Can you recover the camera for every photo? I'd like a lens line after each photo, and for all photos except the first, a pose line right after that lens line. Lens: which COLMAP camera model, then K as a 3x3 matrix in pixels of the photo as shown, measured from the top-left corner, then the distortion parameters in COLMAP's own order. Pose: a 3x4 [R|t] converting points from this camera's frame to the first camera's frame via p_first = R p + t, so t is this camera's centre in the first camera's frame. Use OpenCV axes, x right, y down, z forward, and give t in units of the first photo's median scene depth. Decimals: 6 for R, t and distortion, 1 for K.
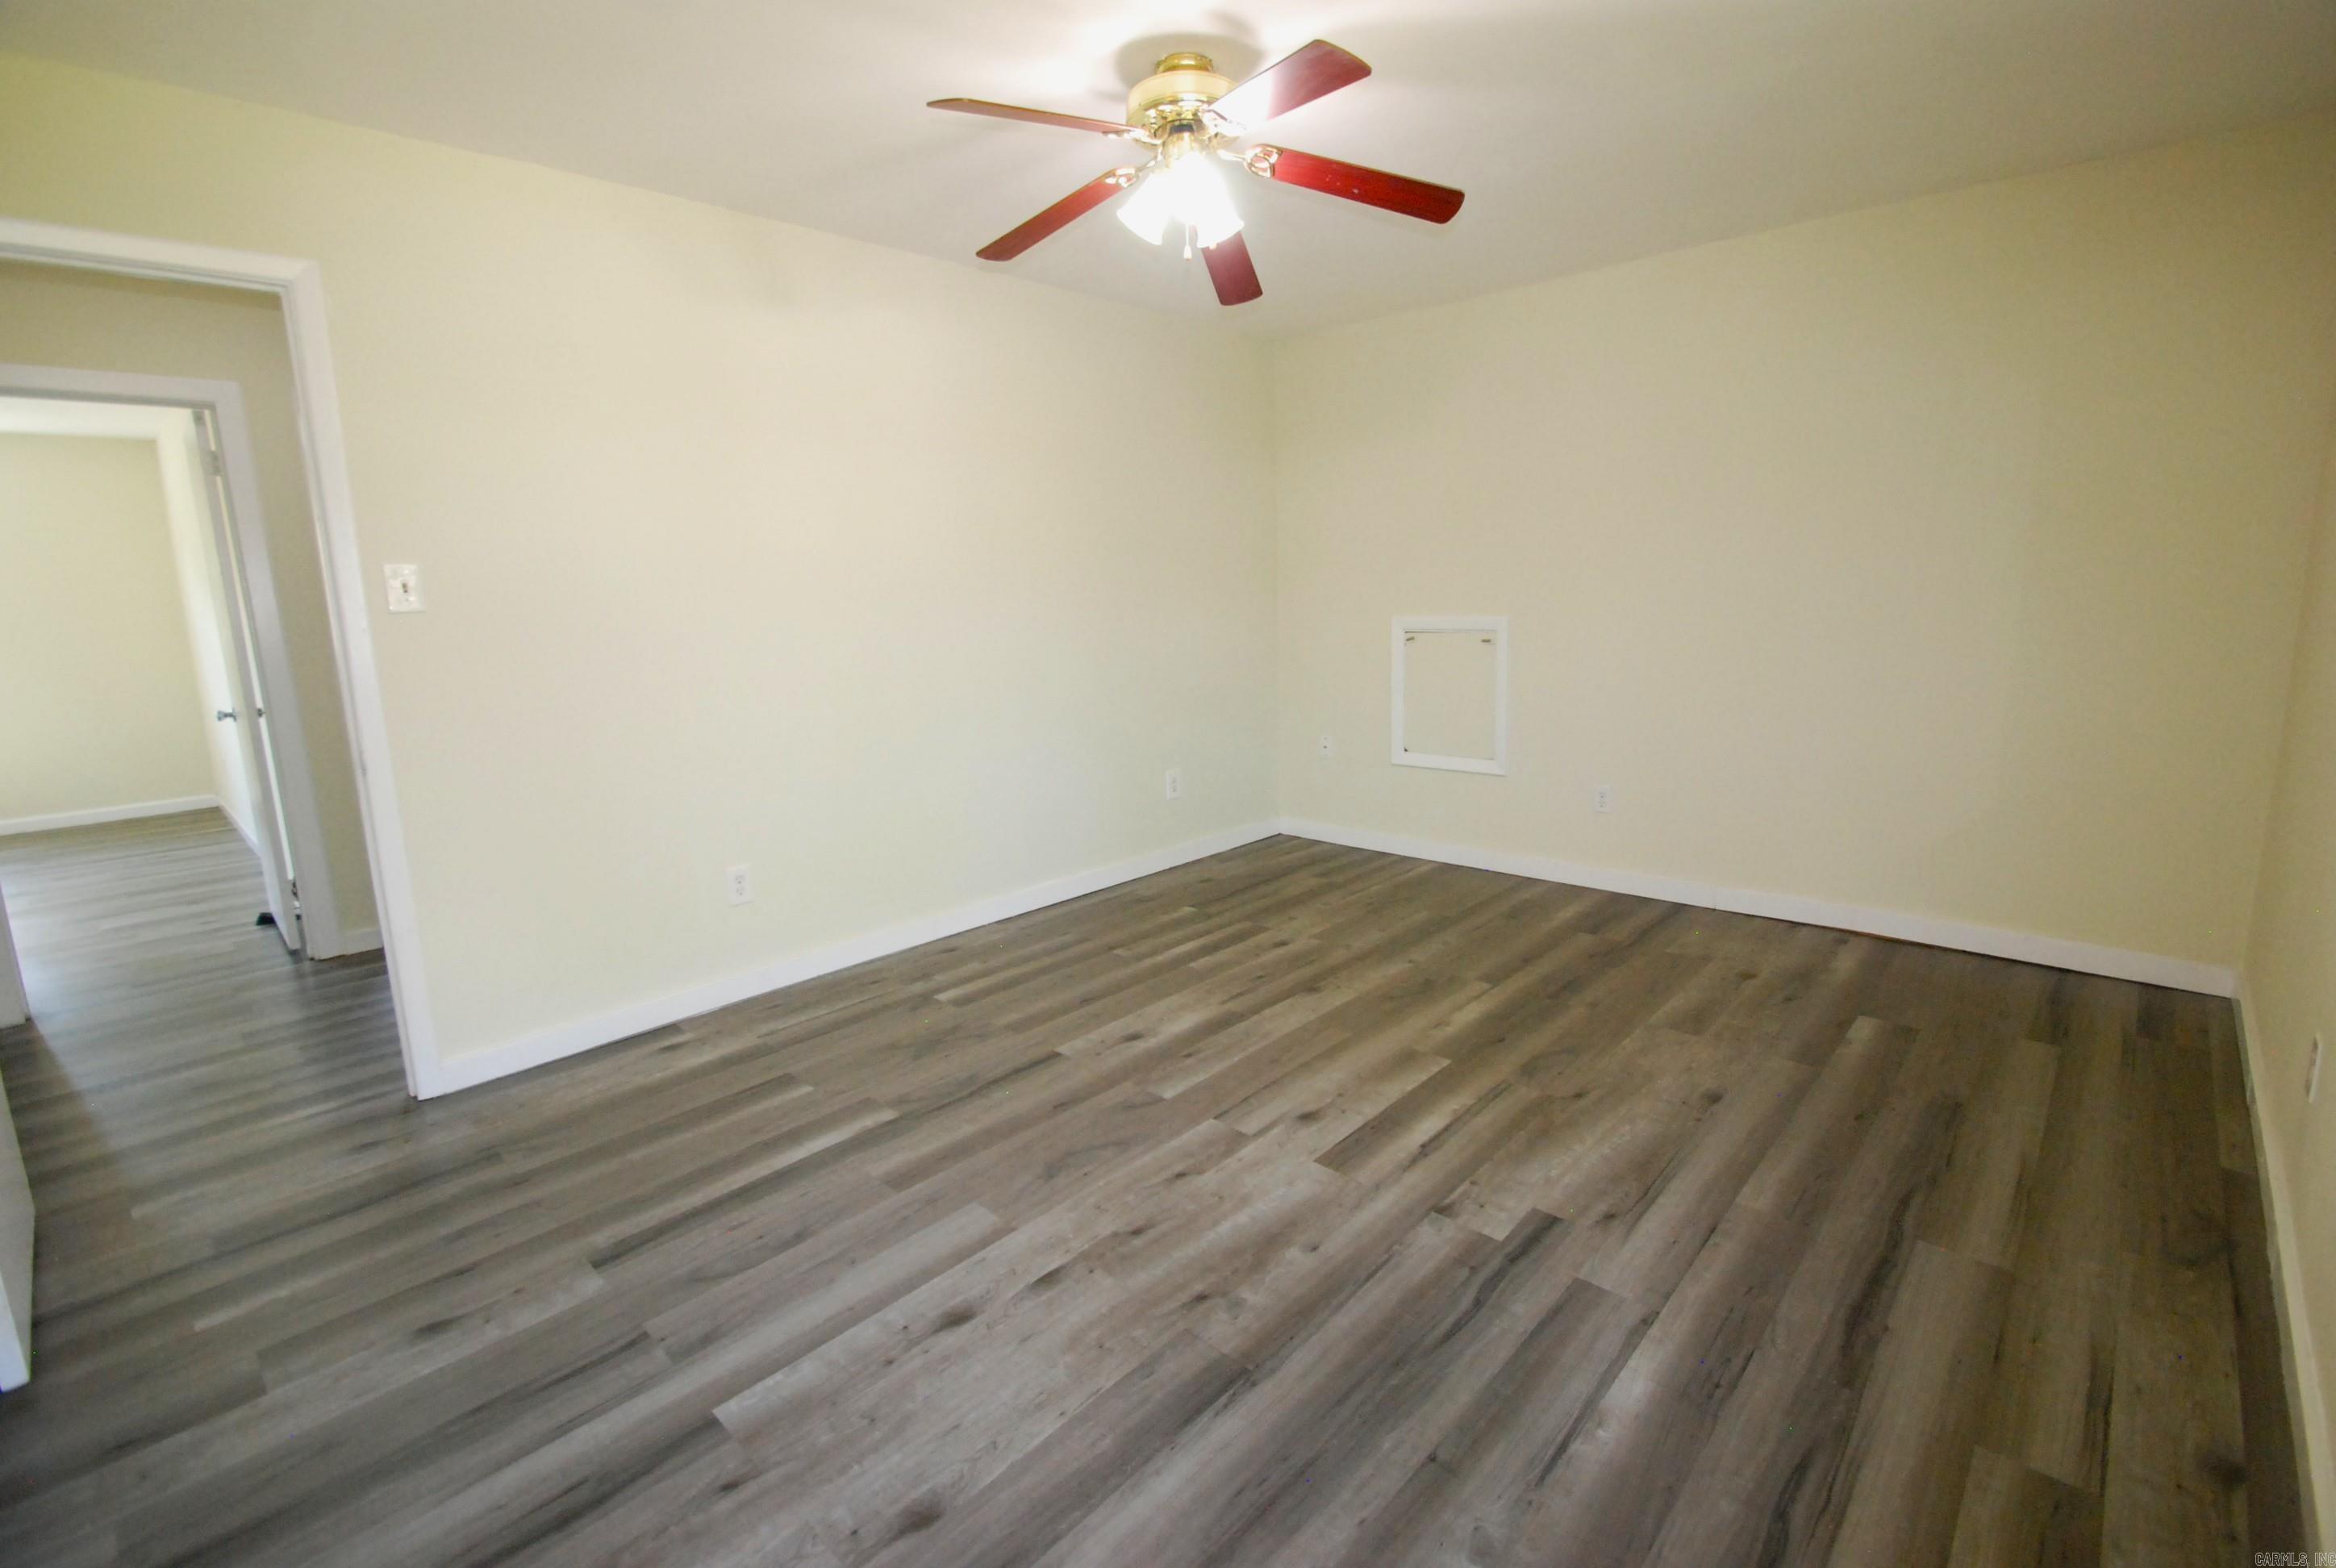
lens RADIAL K [[1030.3, 0, 1172.8], [0, 1030.3, 772.4], [0, 0, 1]] dist [0.015721, -0.017094]
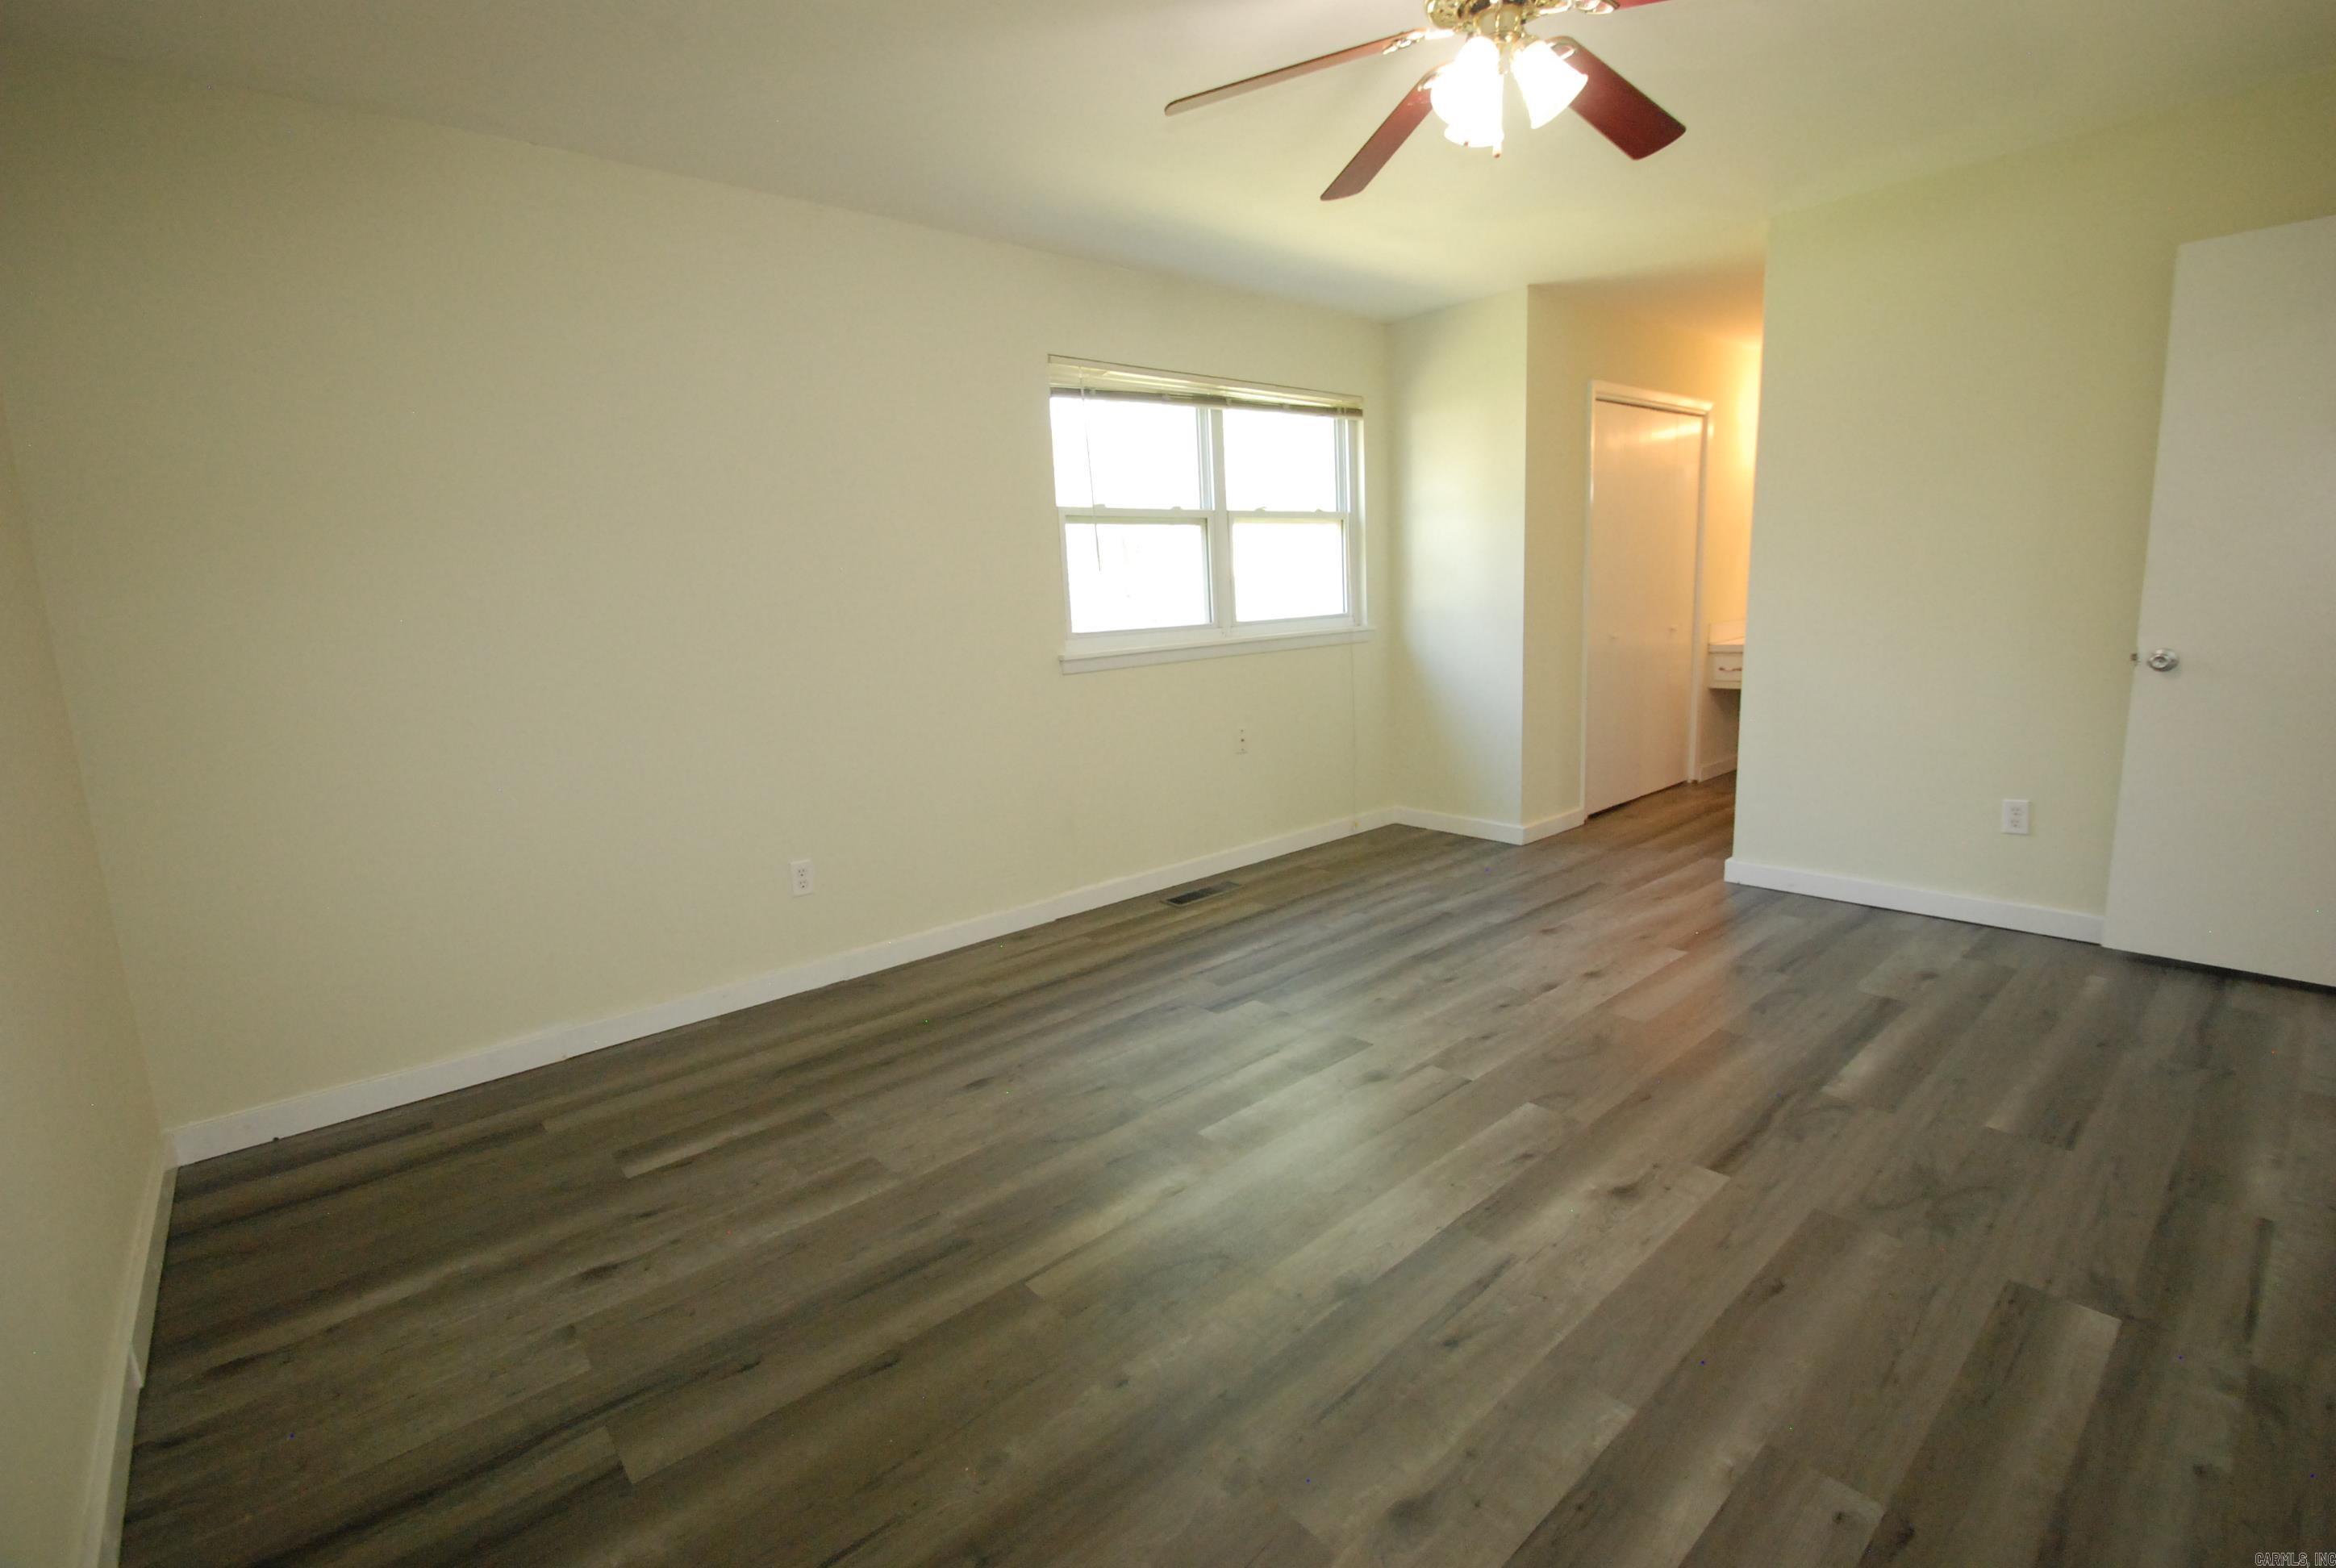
lens RADIAL K [[1030.3, 0, 1172.8], [0, 1030.3, 772.4], [0, 0, 1]] dist [0.015721, -0.017094]
pose [[-0.991906, 0.054967, 0.114457, 0.204609], [0.090805, 0.937160, 0.336875, -0.325838], [-0.088748, 0.344542, -0.934567, 1.948353]]
